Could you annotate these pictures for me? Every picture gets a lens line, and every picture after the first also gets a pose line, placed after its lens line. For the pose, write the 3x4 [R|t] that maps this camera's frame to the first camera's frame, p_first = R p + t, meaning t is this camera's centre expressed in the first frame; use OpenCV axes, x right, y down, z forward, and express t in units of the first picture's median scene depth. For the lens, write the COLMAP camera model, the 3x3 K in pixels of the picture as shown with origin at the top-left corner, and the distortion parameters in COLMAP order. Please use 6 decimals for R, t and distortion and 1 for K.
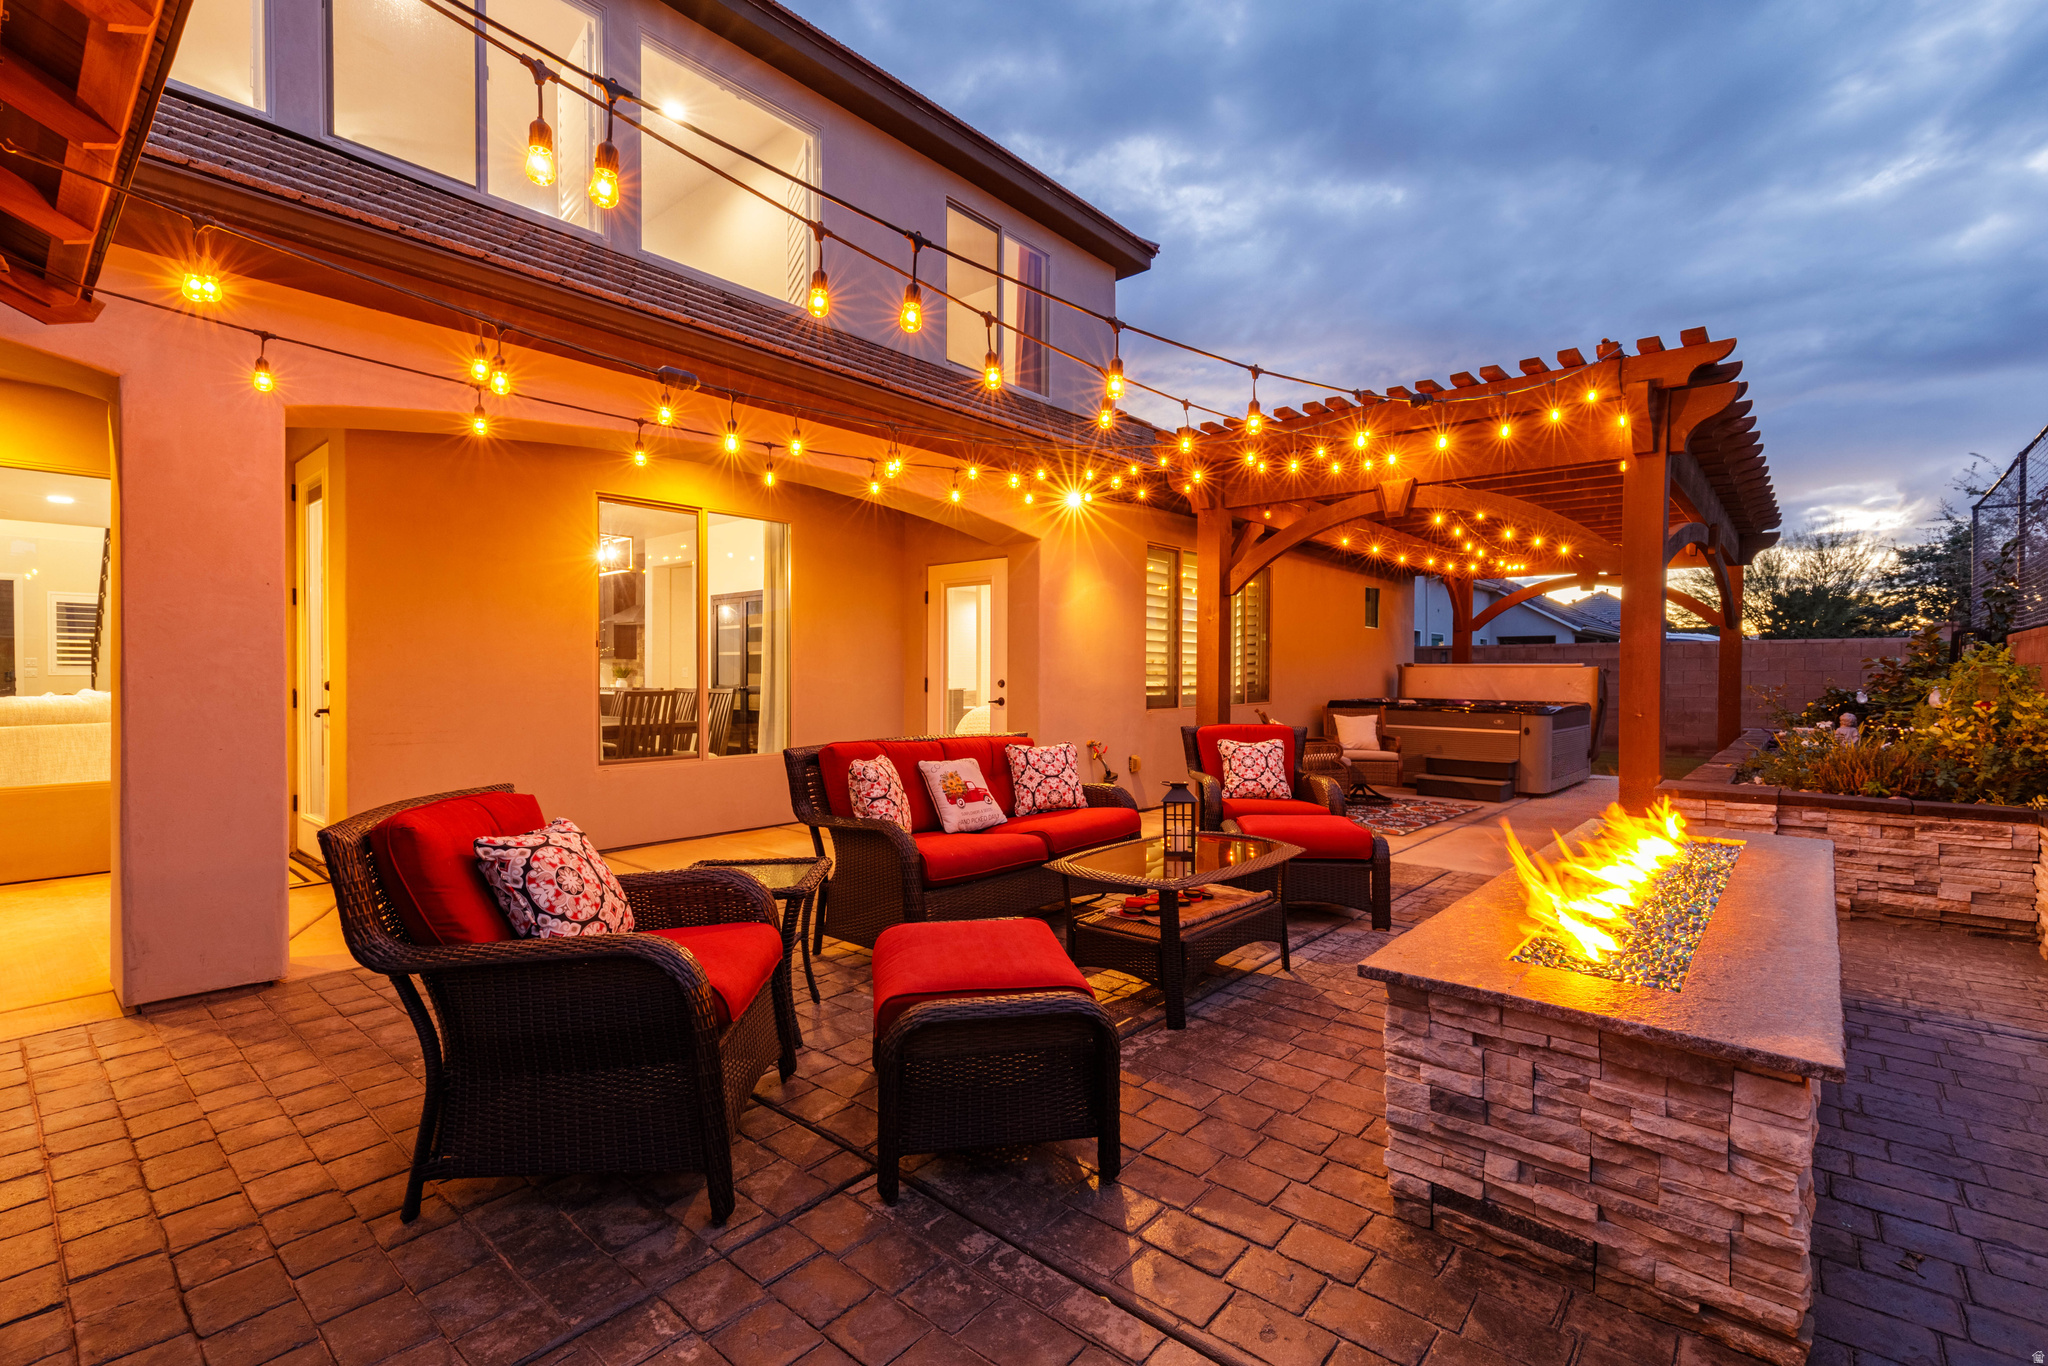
lens RADIAL K [[916.5, 0, 1023.5], [0, 916.5, 688.5], [0, 0, 1]] dist [0.005551, -0.000126]
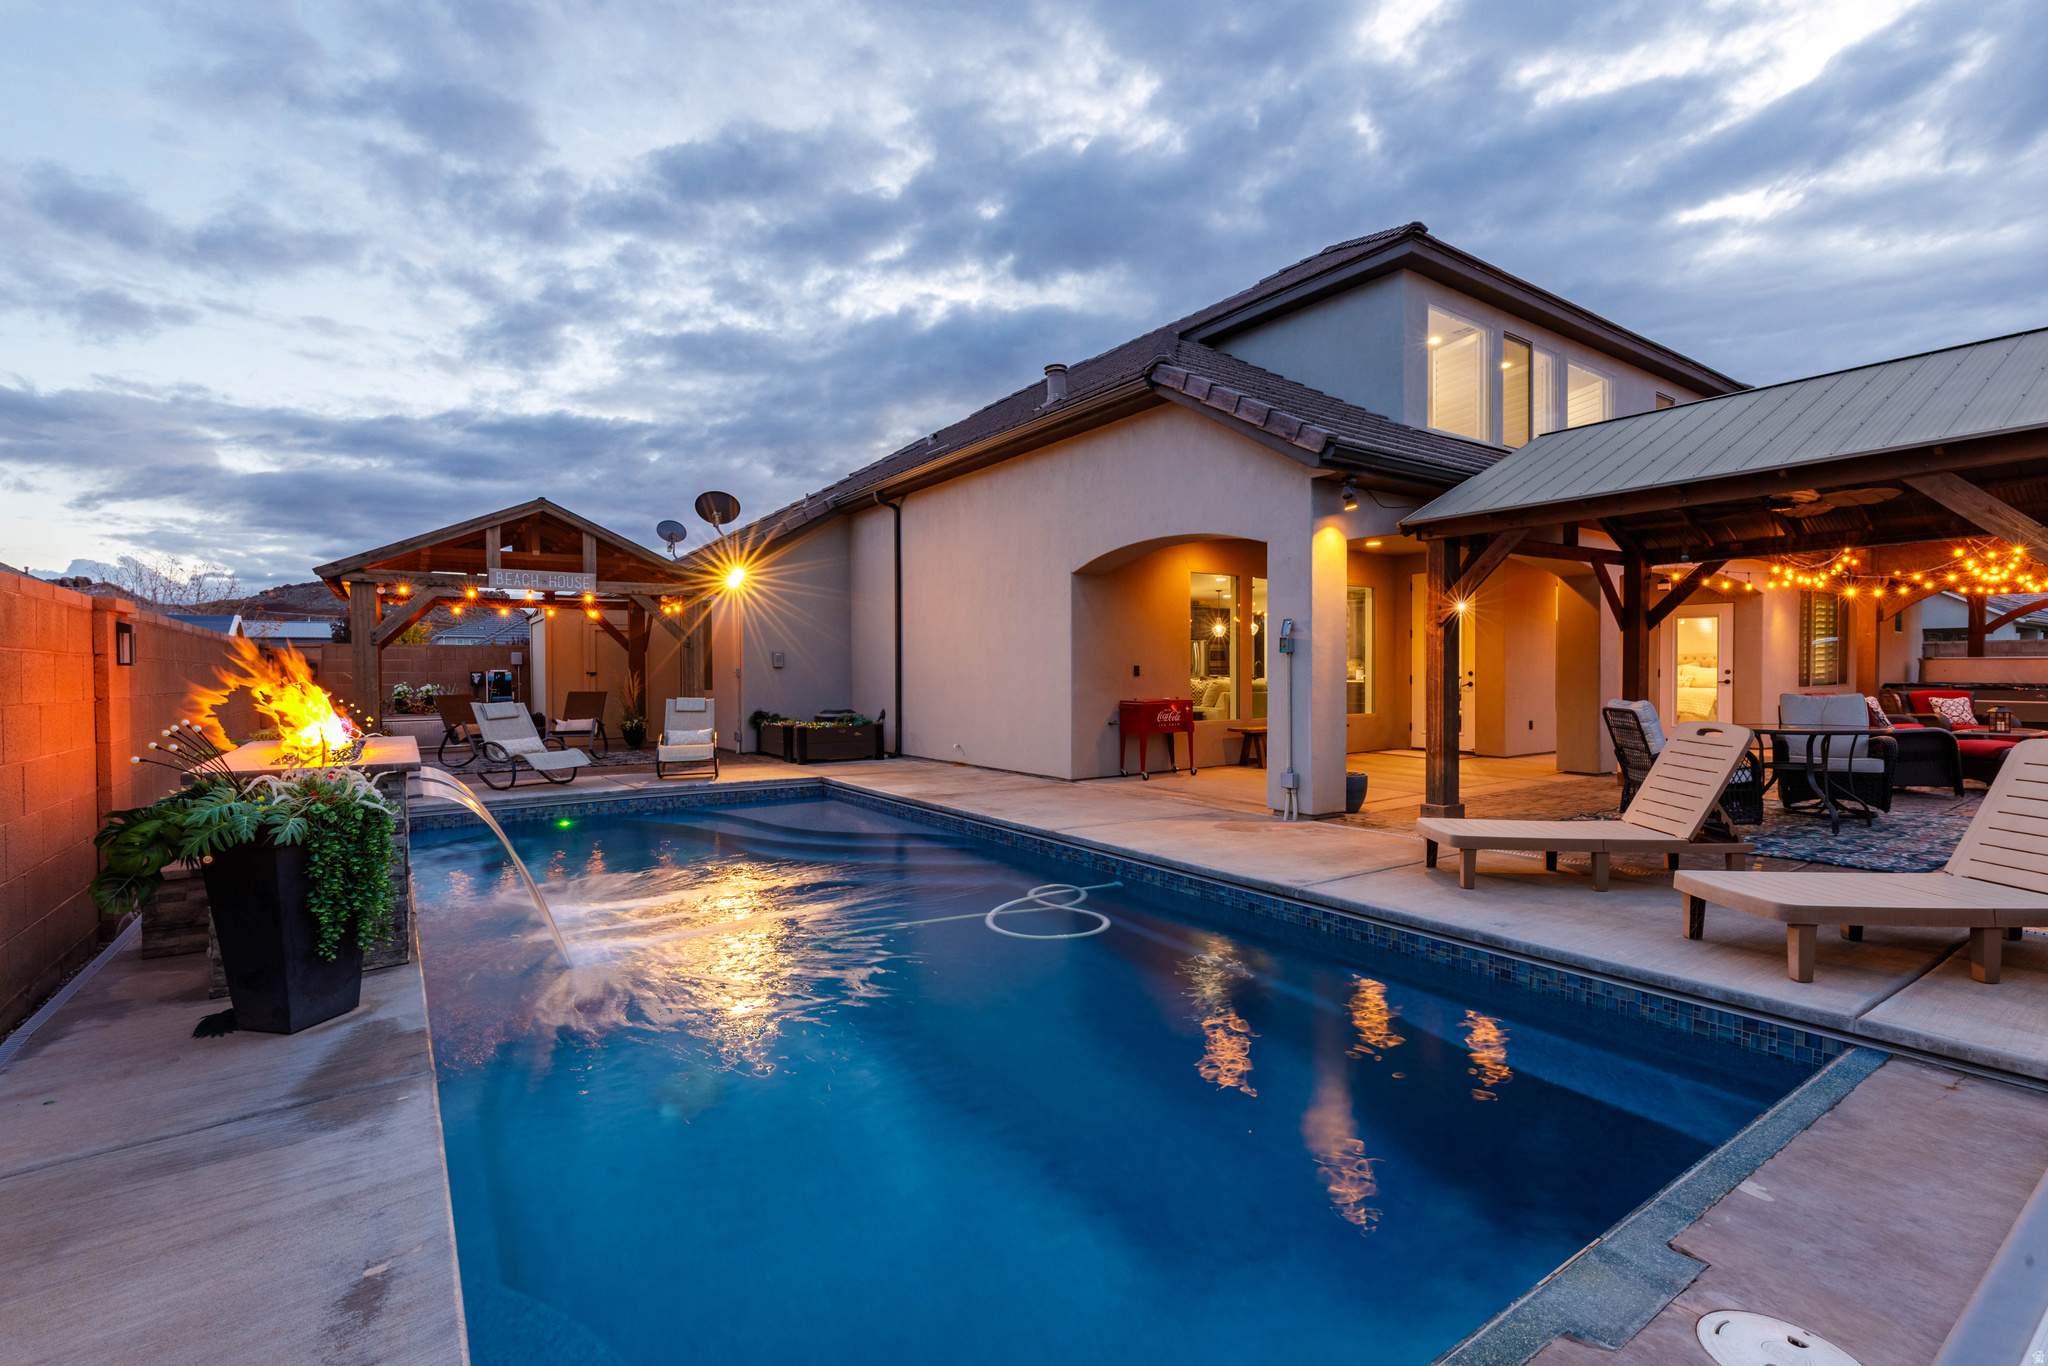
lens RADIAL K [[916.5, 0, 1024.3], [0, 916.5, 681.9], [0, 0, 1]] dist [0.005551, -0.000126]
pose [[0.974753, -0.001717, -0.223278, -0.726191], [0.001787, 0.999998, 0.000110, 0.008950], [0.223278, -0.000507, 0.974755, -0.819067]]
